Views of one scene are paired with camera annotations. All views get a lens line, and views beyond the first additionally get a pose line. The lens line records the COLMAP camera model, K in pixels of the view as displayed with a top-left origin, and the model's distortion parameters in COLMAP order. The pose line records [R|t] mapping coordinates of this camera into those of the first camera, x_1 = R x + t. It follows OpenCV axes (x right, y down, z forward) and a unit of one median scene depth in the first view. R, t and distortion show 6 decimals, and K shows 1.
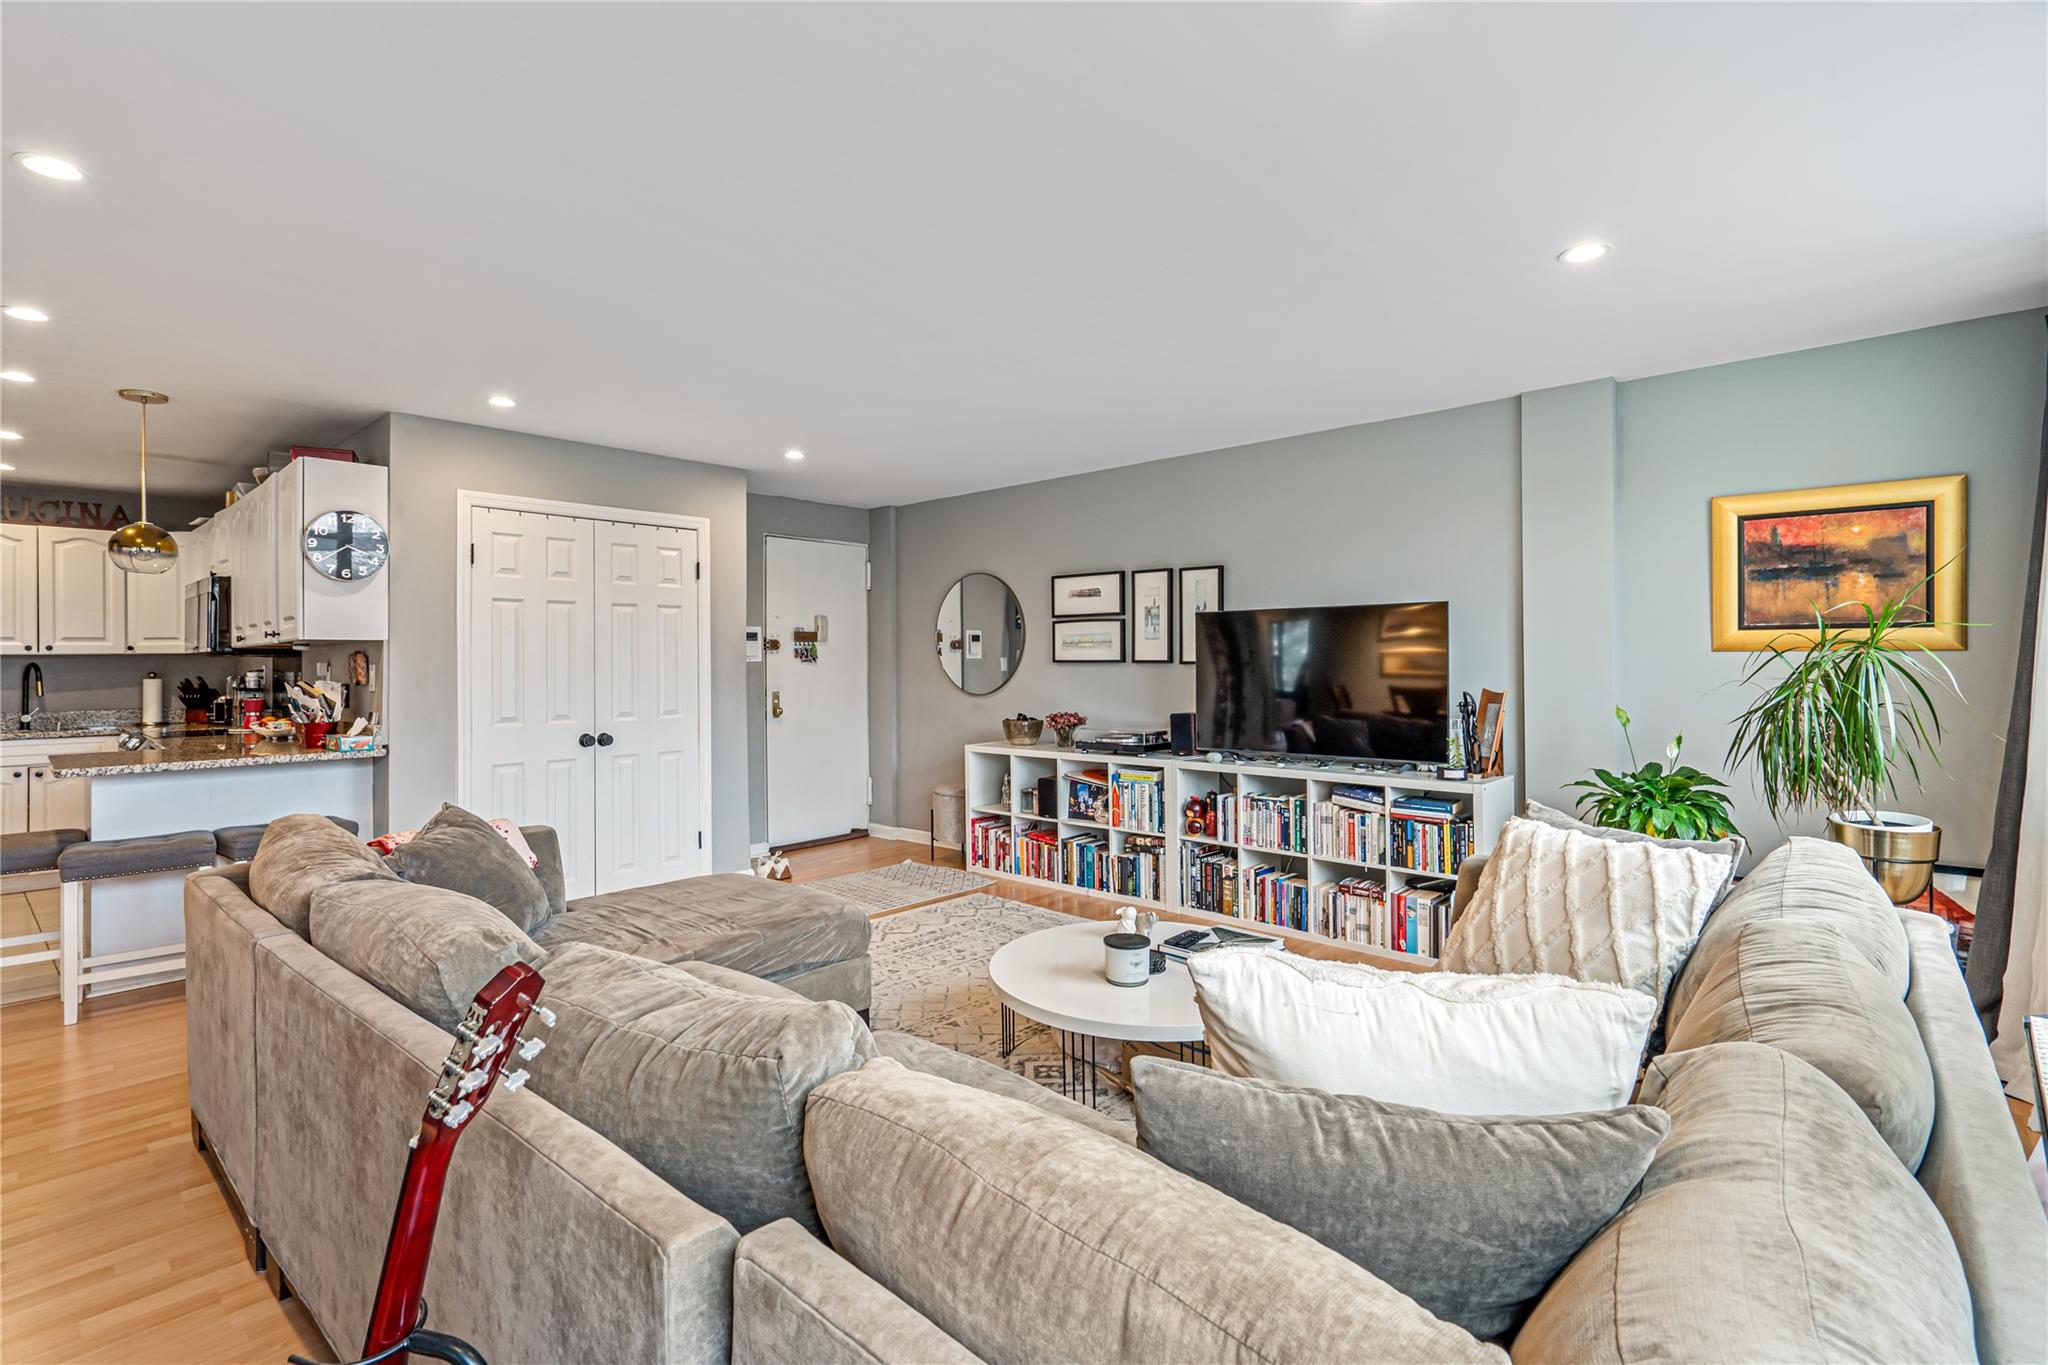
lens RADIAL K [[939.3, 0, 999.1], [0, 939.3, 650.0], [0, 0, 1]] dist [-0.001903, 0.000471]
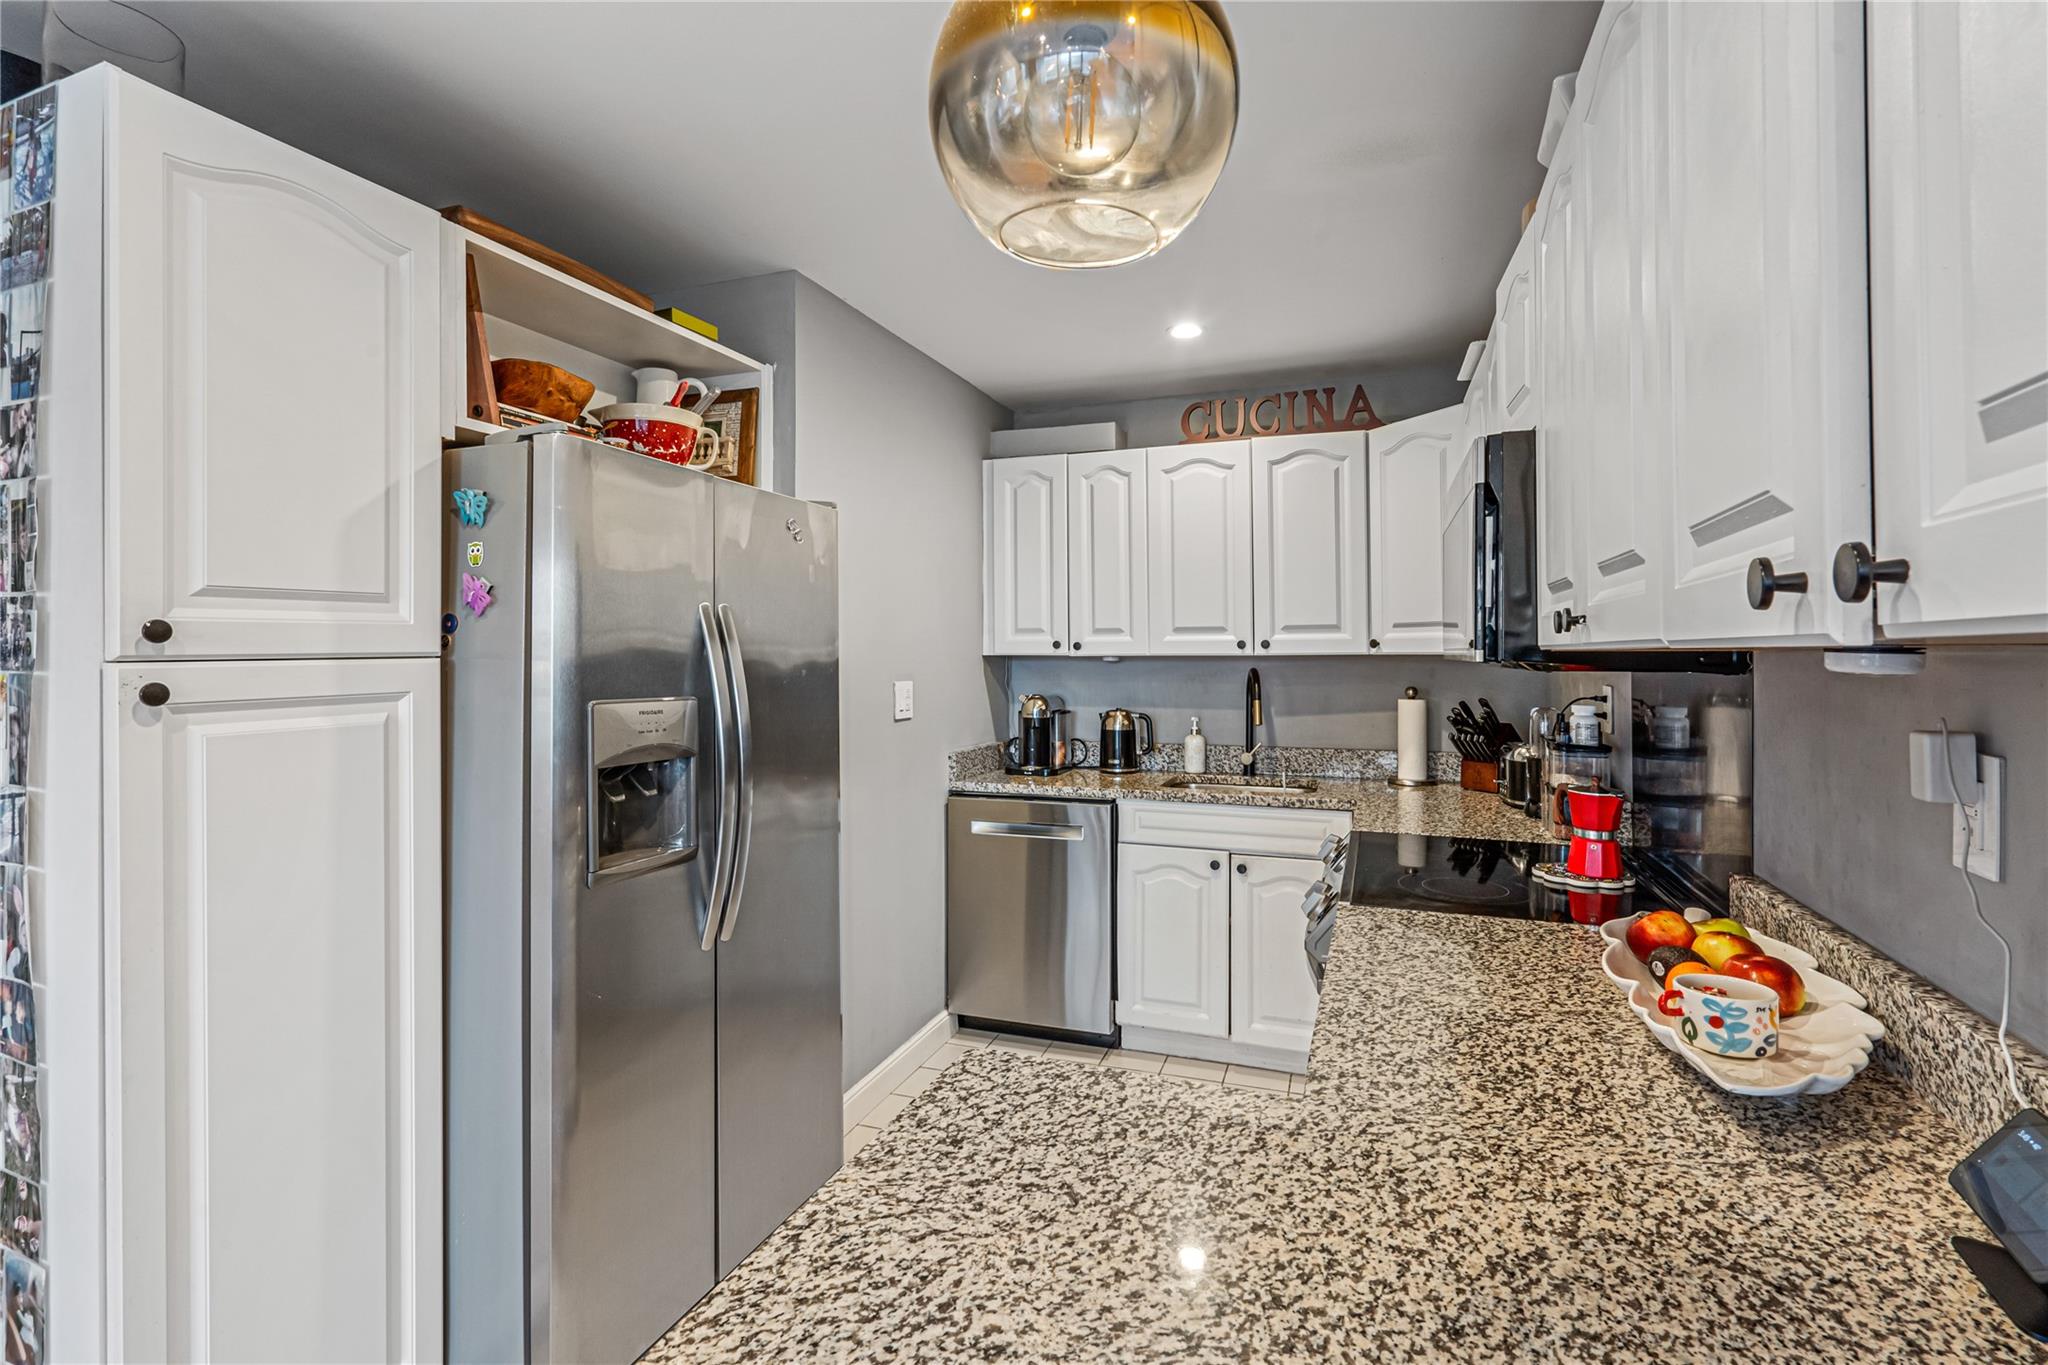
lens RADIAL K [[939.3, 0, 1045.7], [0, 939.3, 649.6], [0, 0, 1]] dist [-0.001903, 0.000471]
pose [[0.391642, 0.006312, -0.920096, -0.552168], [0.009691, 0.999893, 0.010985, -0.007073], [0.920067, -0.013219, 0.391538, 0.674511]]
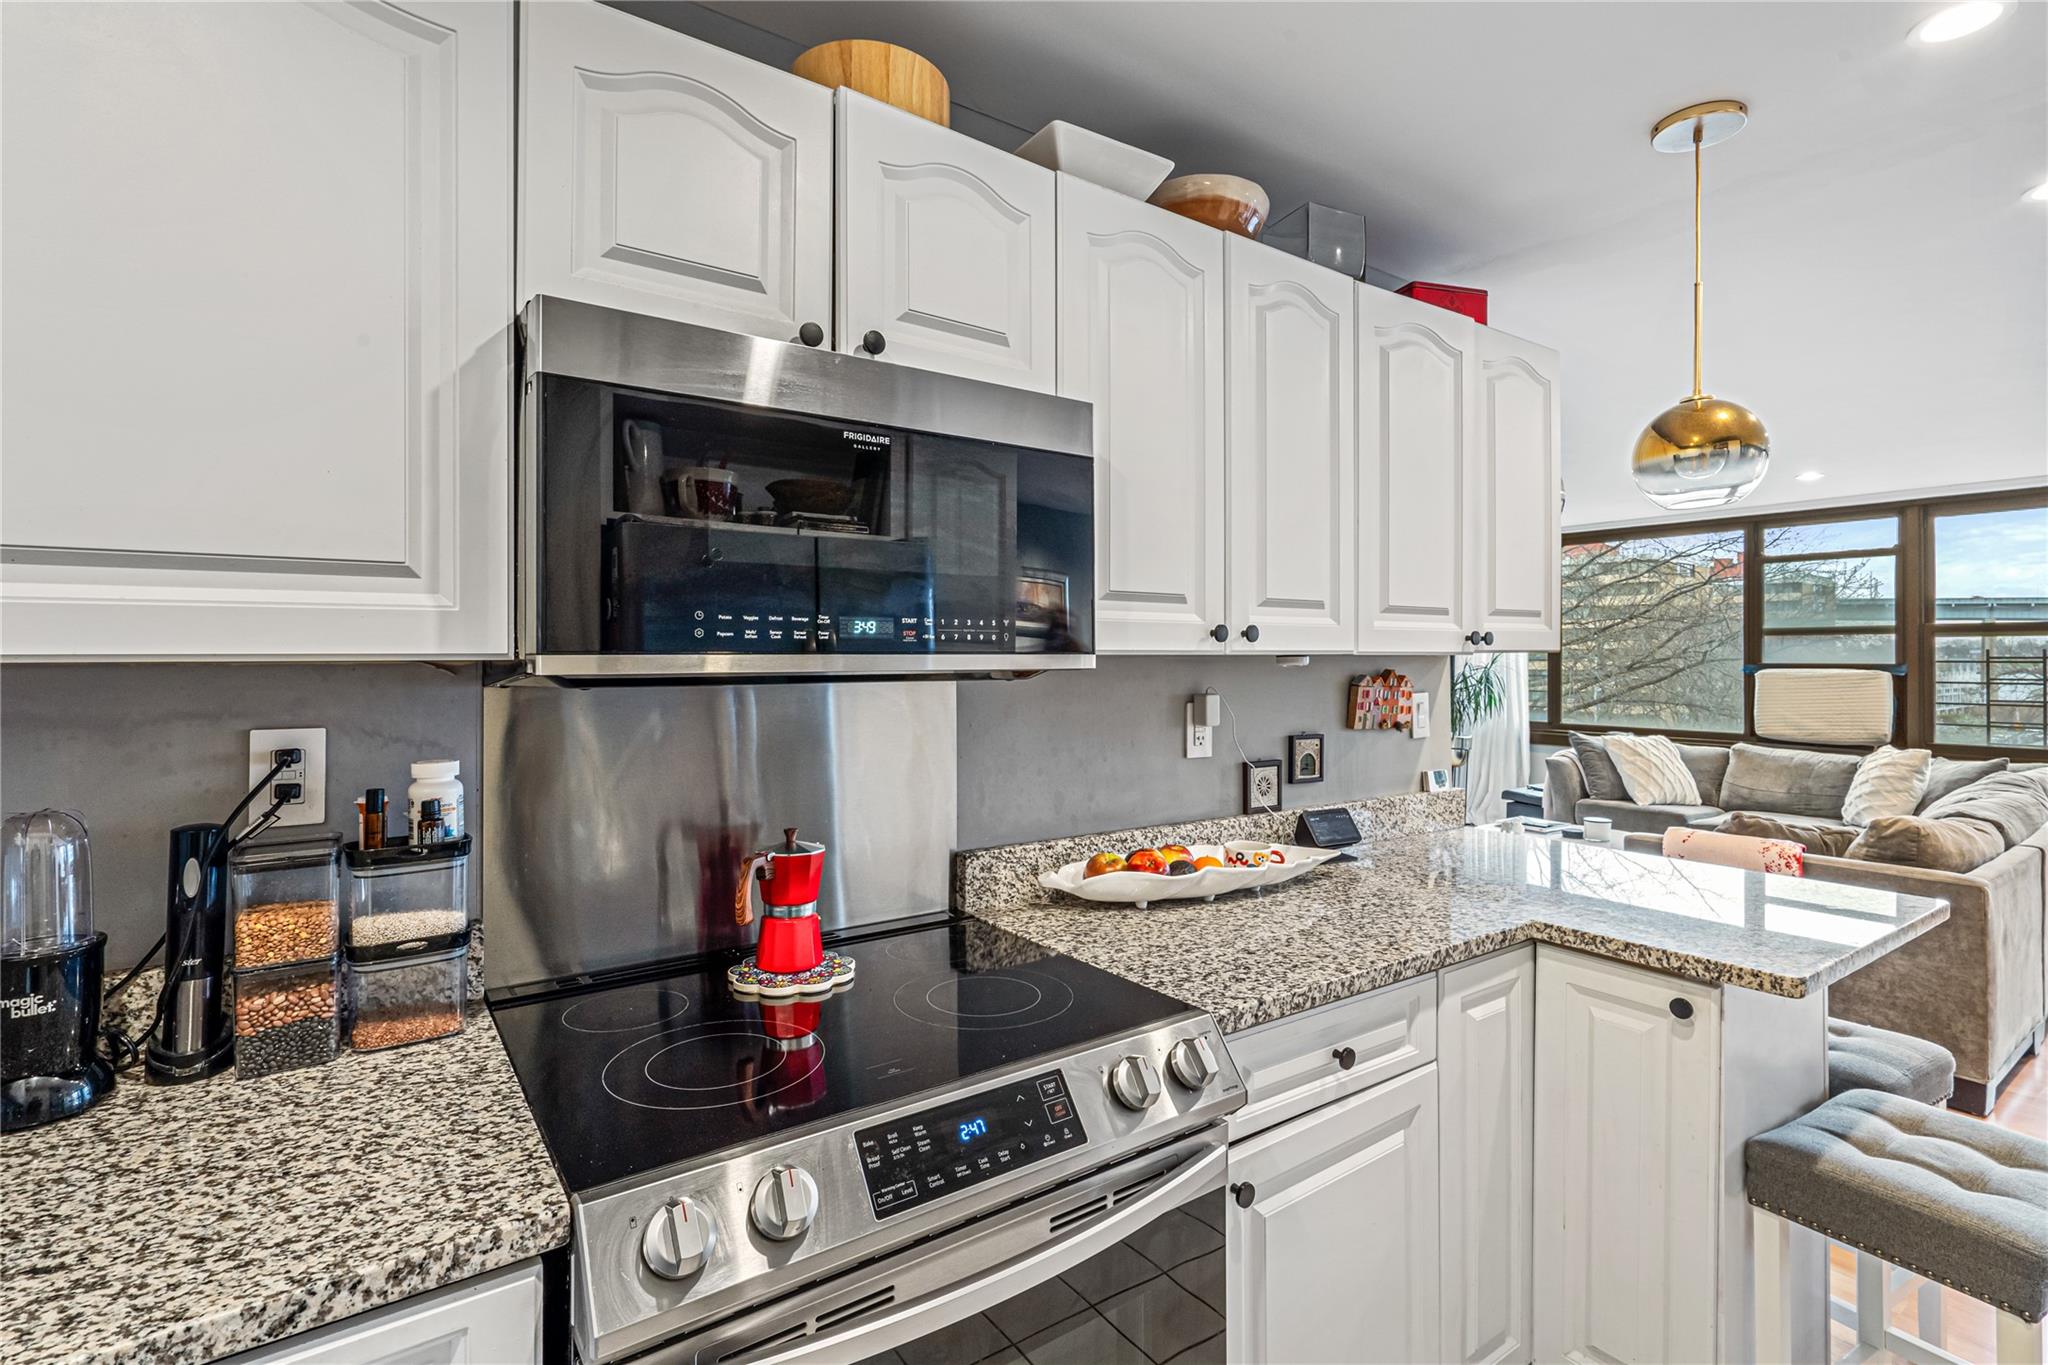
lens RADIAL K [[939.3, 0, 1071.5], [0, 939.3, 655.4], [0, 0, 1]] dist [-0.001903, 0.000471]
pose [[0.198930, 0.012404, 0.979935, -1.040119], [-0.013976, 0.999854, -0.009819, 0.000733], [-0.979914, -0.011742, 0.199074, 0.881404]]
